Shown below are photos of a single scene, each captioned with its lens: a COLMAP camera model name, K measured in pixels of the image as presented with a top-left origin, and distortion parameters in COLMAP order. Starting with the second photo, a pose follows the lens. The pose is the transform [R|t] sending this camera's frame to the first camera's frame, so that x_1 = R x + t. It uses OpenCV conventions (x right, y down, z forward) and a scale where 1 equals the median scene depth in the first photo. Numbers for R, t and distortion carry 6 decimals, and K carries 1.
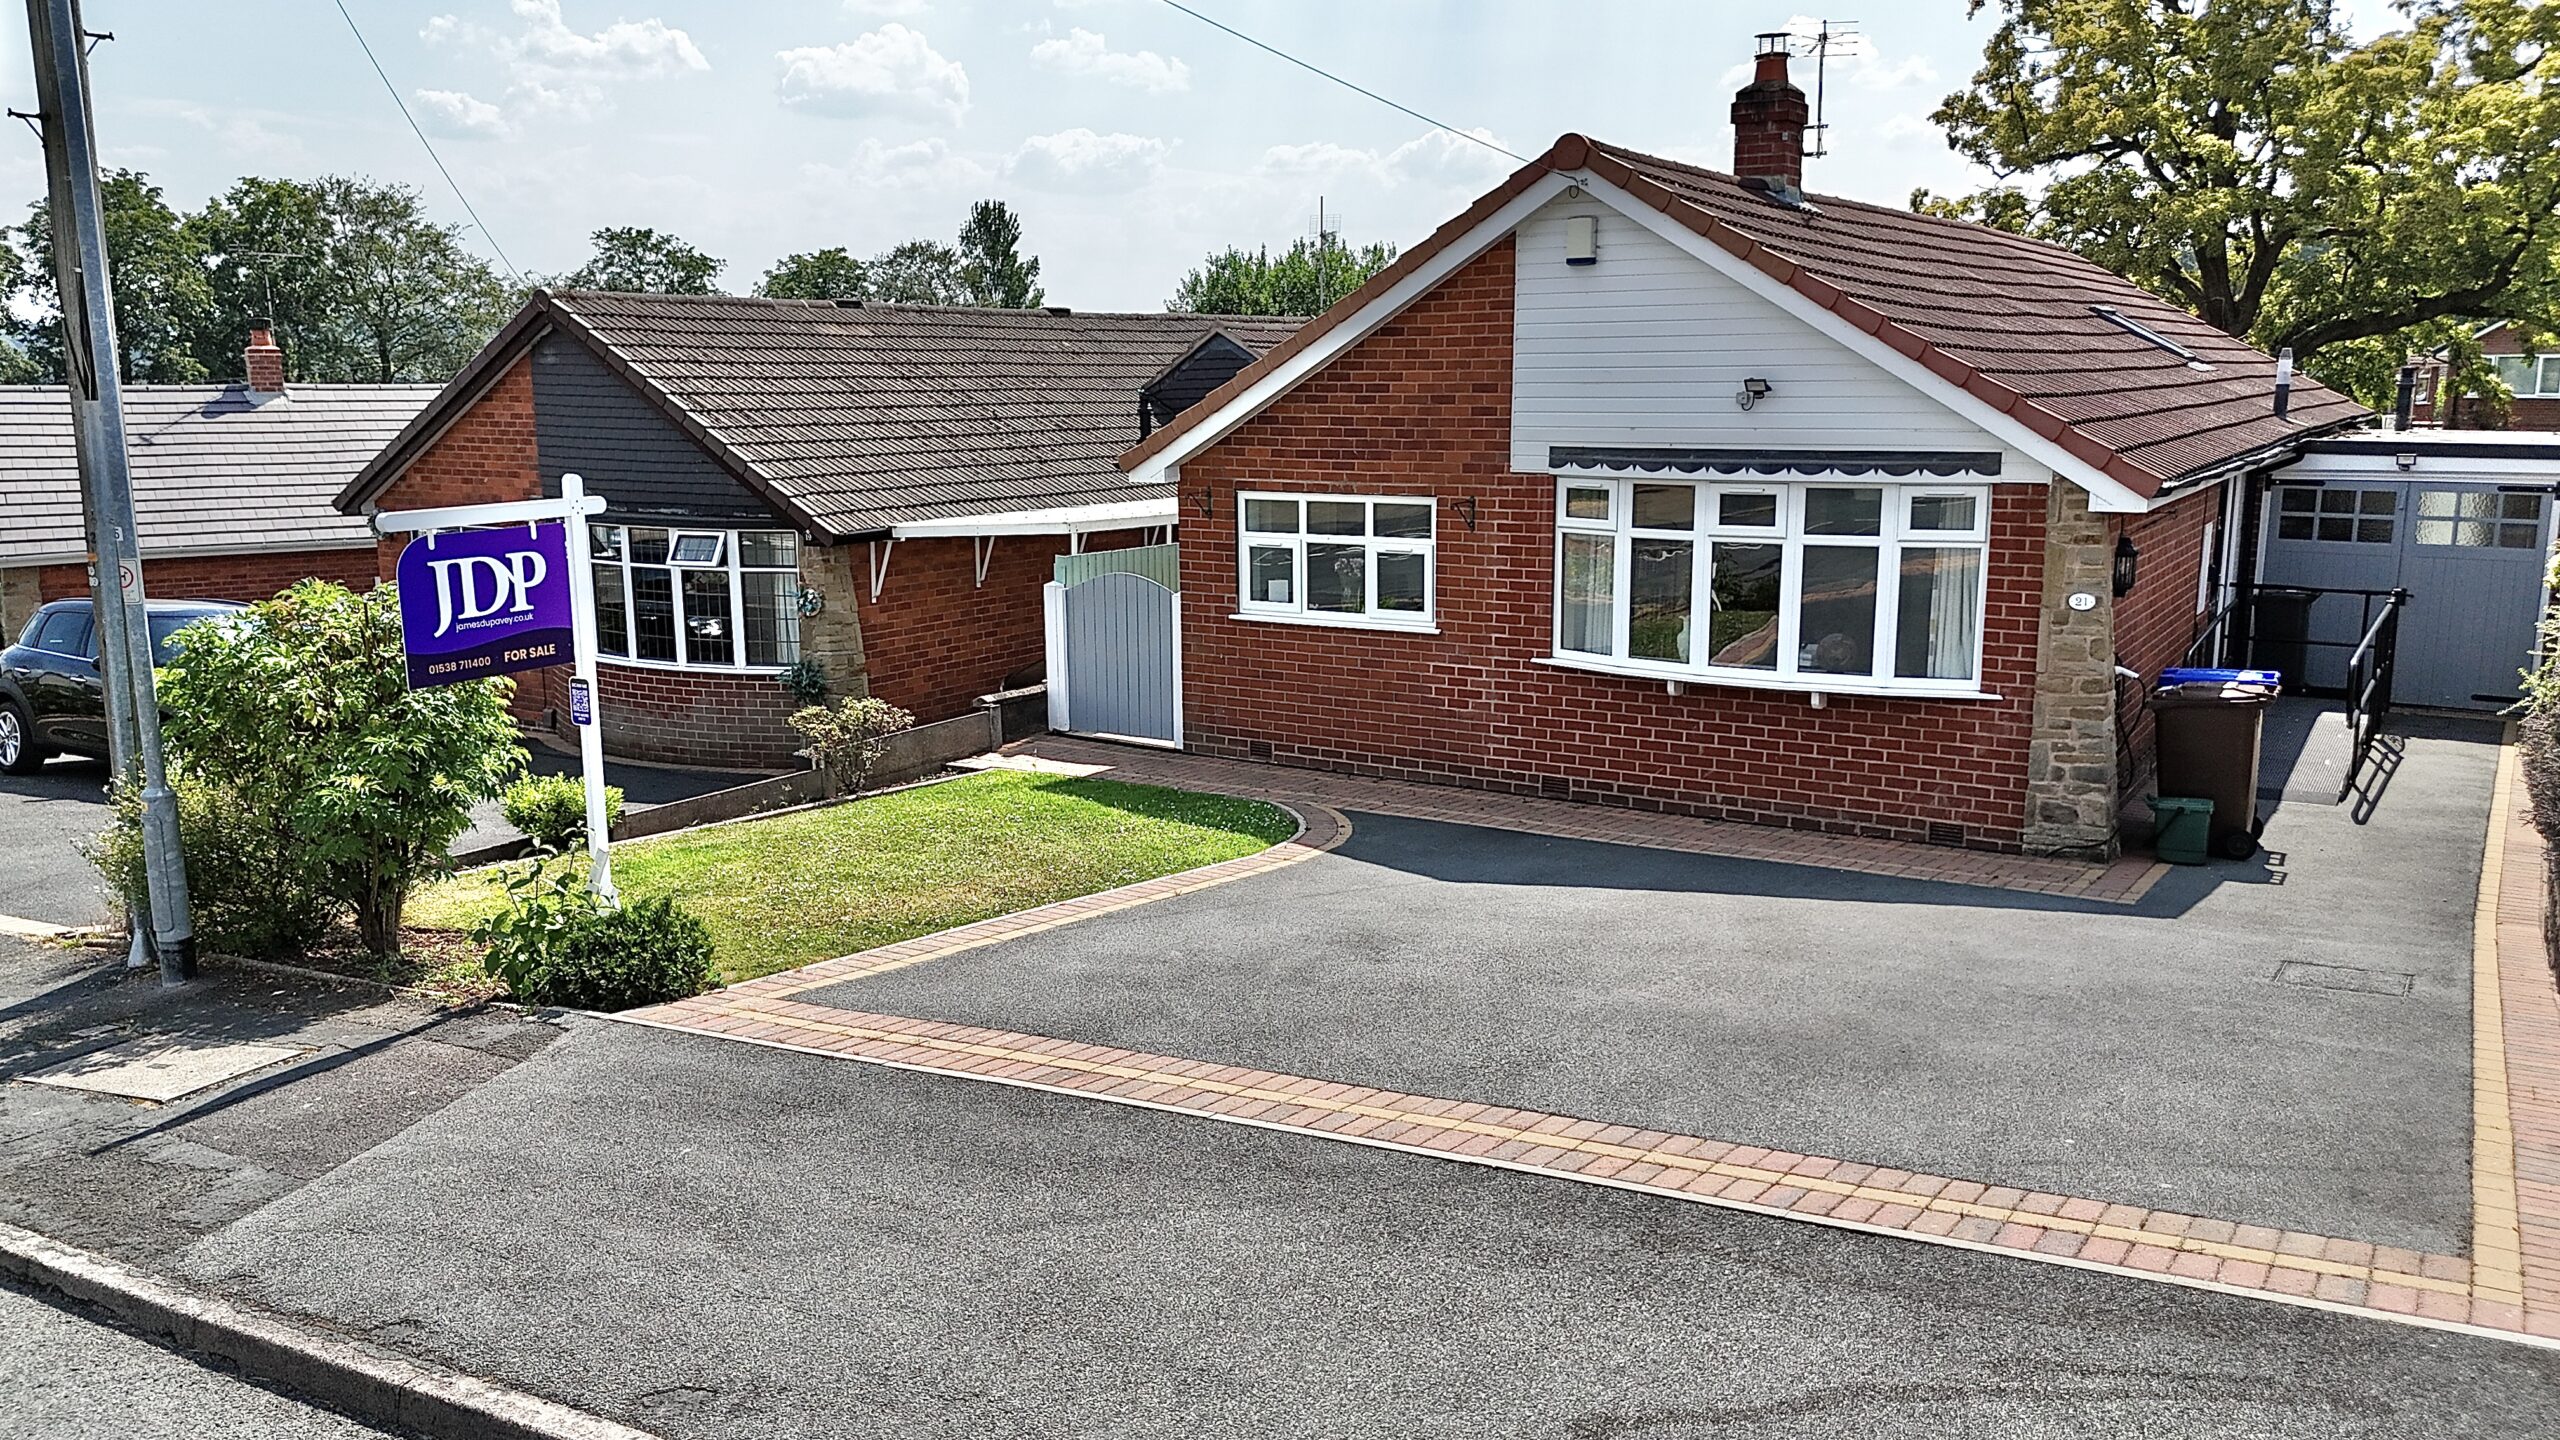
lens RADIAL K [[1907.9, 0, 1280.0], [0, 1907.9, 720.0], [0, 0, 1]] dist [0.165095, -0.405881]
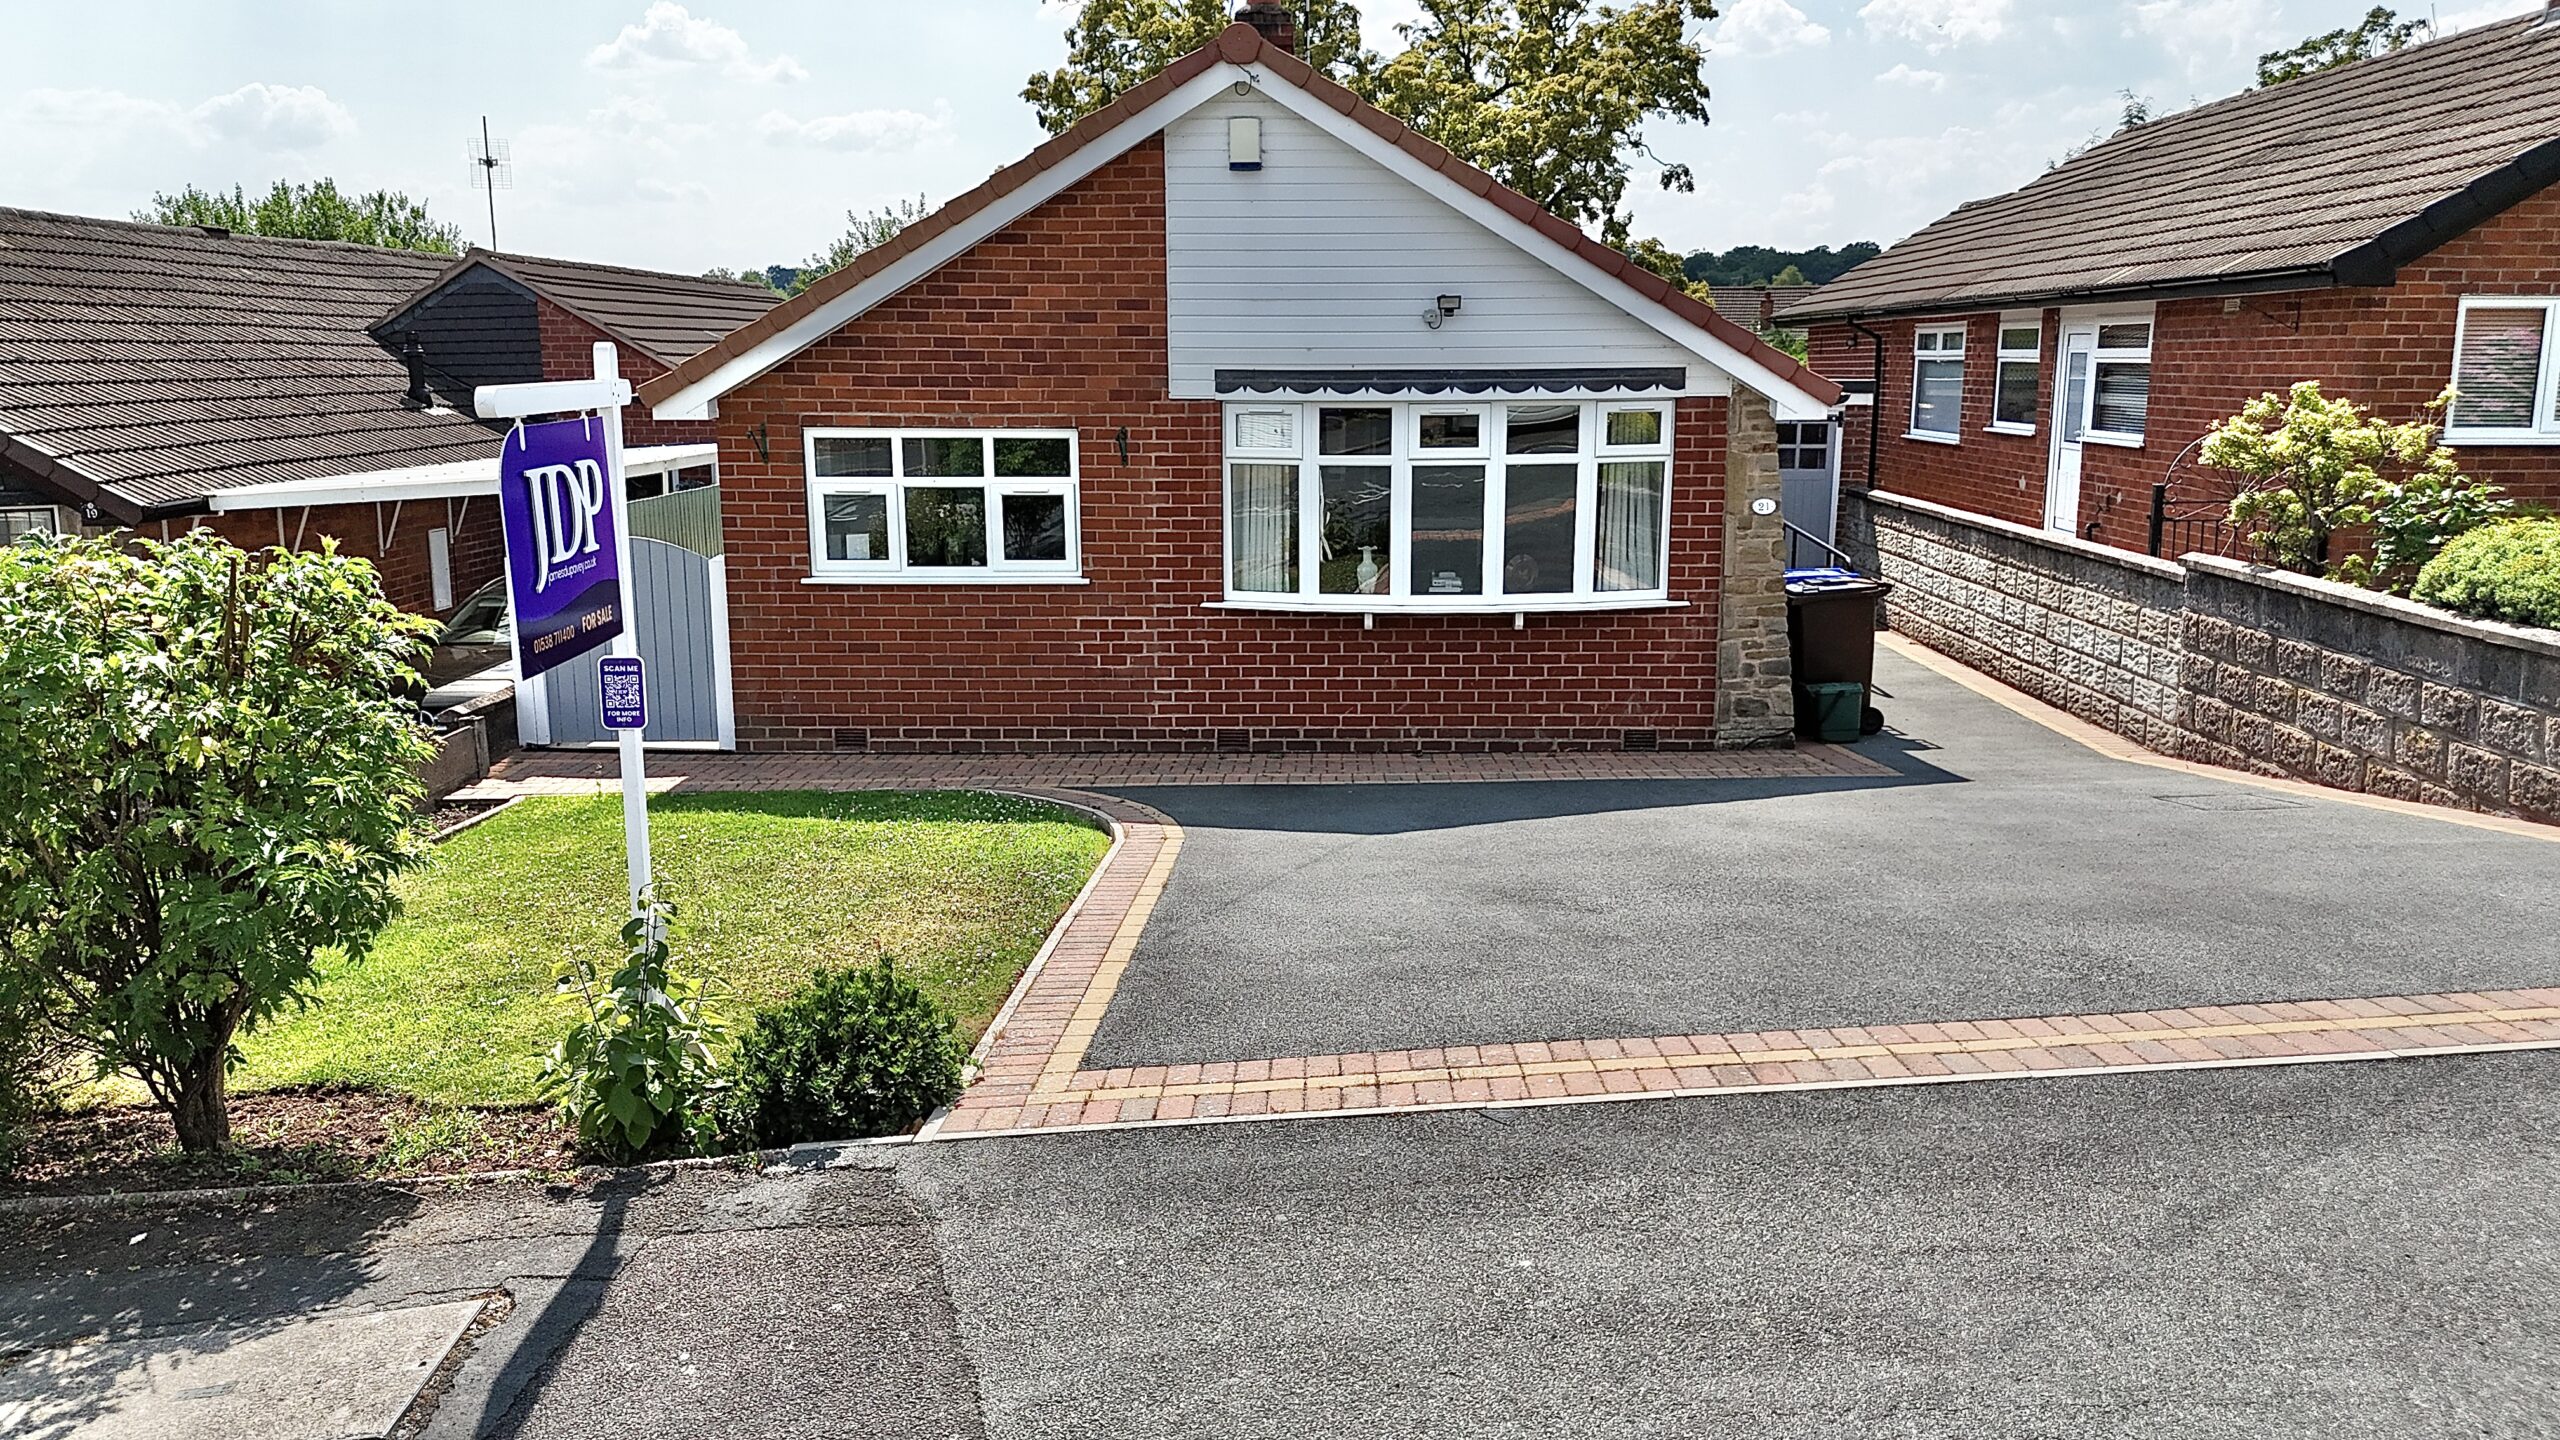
lens RADIAL K [[1909.5, 0, 1280.0], [0, 1909.5, 720.0], [0, 0, 1]] dist [0.113351, -0.146815]
pose [[0.849261, -0.093418, 0.519644, -0.332679], [0.092067, 0.995346, 0.028471, 0.001074], [-0.519885, 0.023663, 0.853909, 0.210653]]
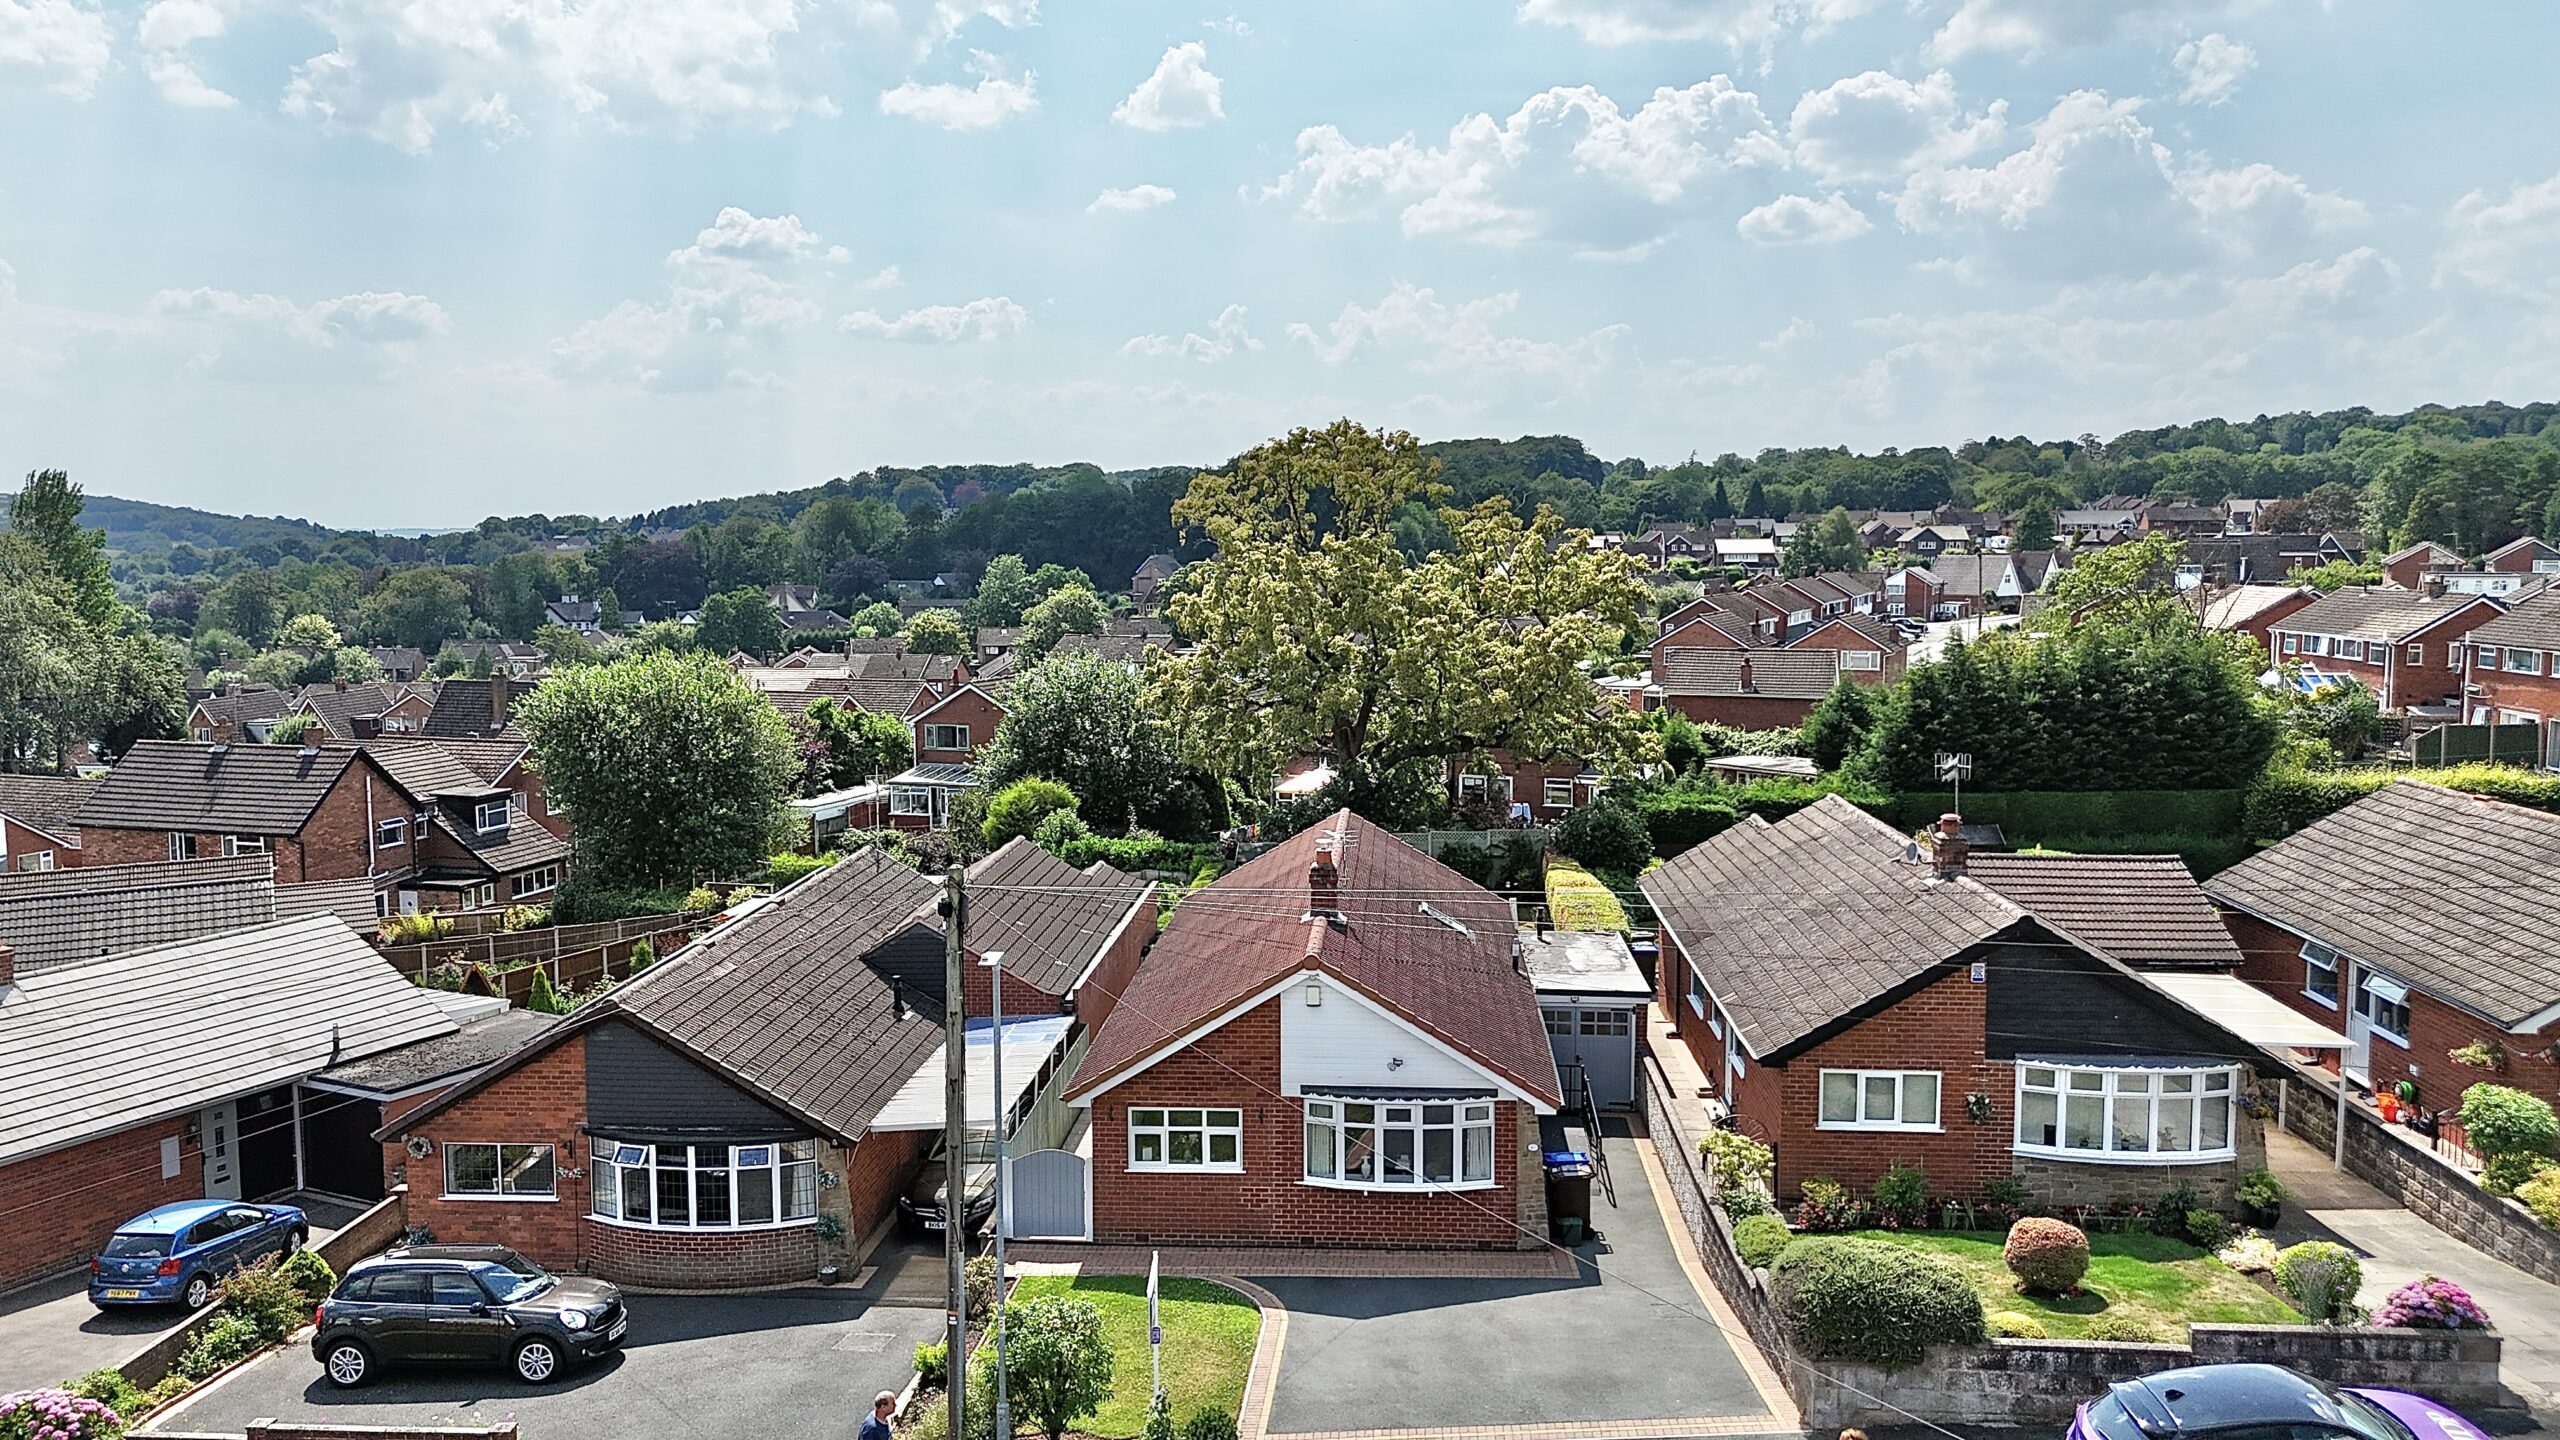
lens RADIAL K [[1907.9, 0, 1280.0], [0, 1907.9, 720.0], [0, 0, 1]] dist [0.165095, -0.405881]
pose [[0.871387, -0.044645, 0.488561, -0.950735], [0.086103, 0.994311, -0.062711, -0.430875], [-0.482981, 0.096712, 0.870273, -0.951914]]
